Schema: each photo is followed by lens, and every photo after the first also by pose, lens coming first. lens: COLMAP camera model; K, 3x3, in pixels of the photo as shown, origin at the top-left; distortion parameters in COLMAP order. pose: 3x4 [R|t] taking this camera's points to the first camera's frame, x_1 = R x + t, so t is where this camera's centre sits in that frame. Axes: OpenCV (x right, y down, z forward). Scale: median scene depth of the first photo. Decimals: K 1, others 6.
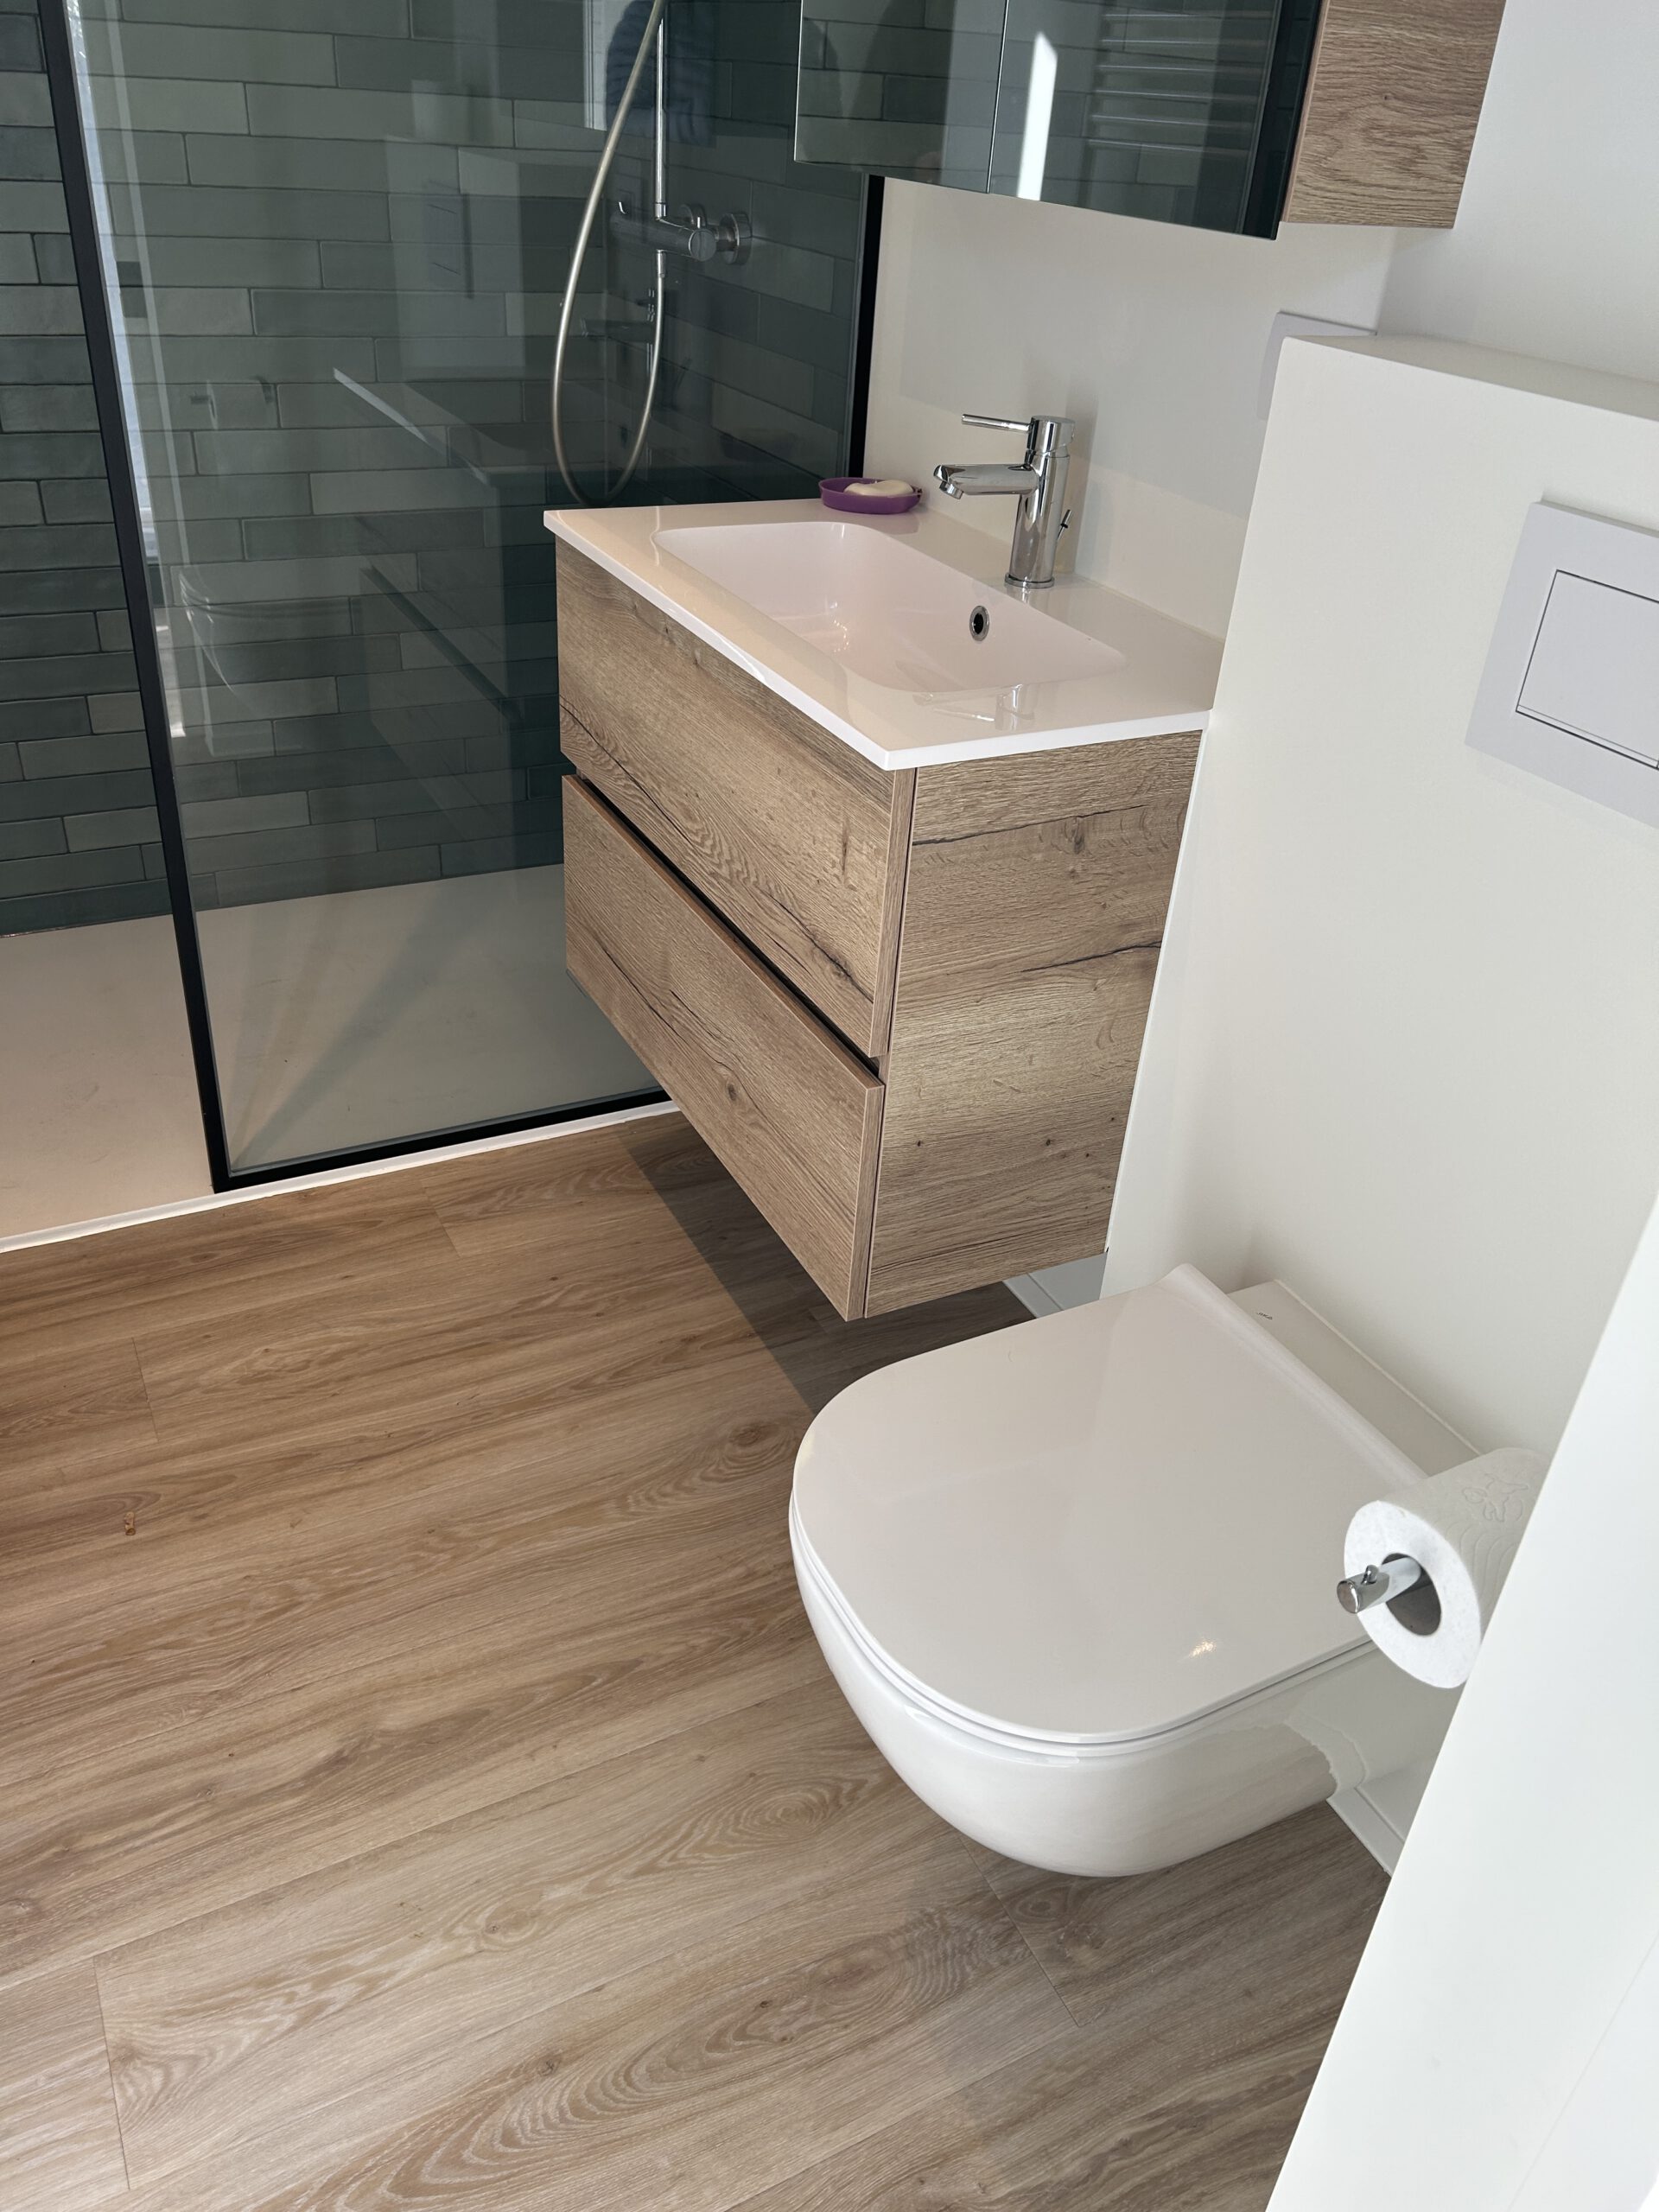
lens RADIAL K [[1677.8, 0, 826.9], [0, 1677.8, 1084.2], [0, 0, 1]] dist [0.055407, -0.054436]
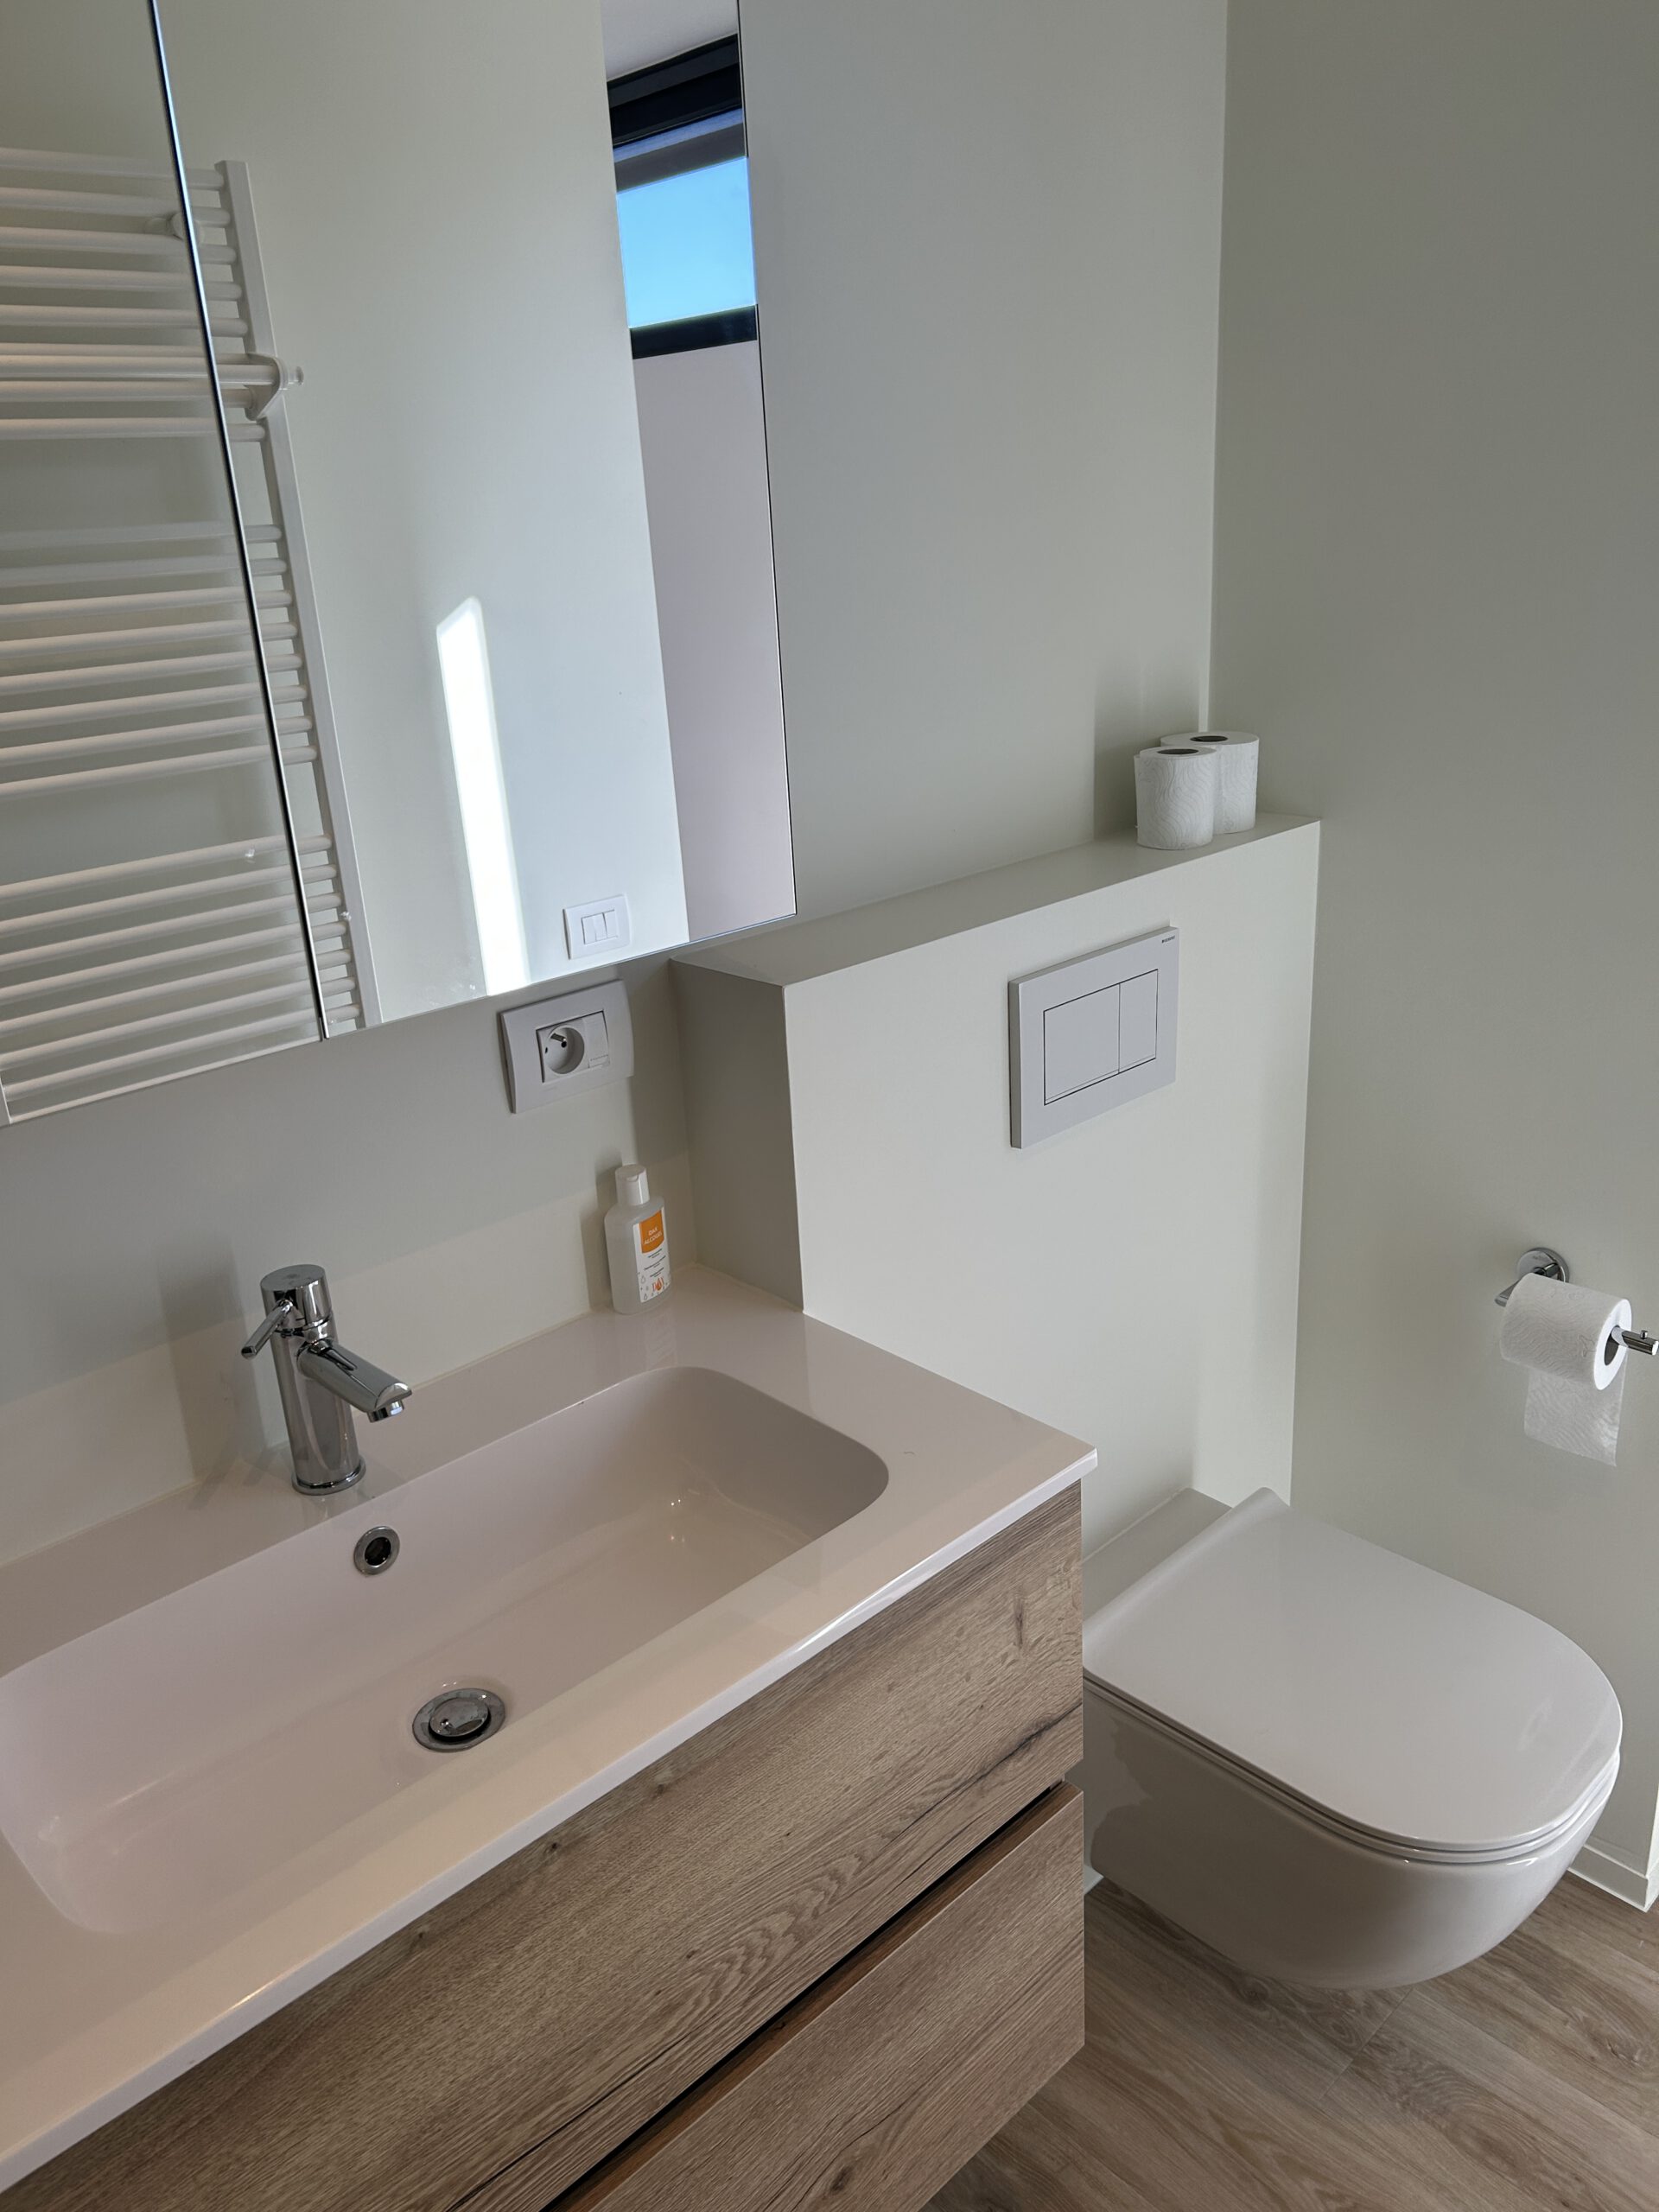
lens RADIAL K [[1667.8, 0, 833.8], [0, 1667.8, 1088.1], [0, 0, 1]] dist [0.067928, -0.064885]
pose [[-0.278083, -0.373585, 0.884931, -0.460370], [0.526789, 0.711054, 0.465720, -0.581564], [-0.803221, 0.595681, -0.000932, 0.678446]]
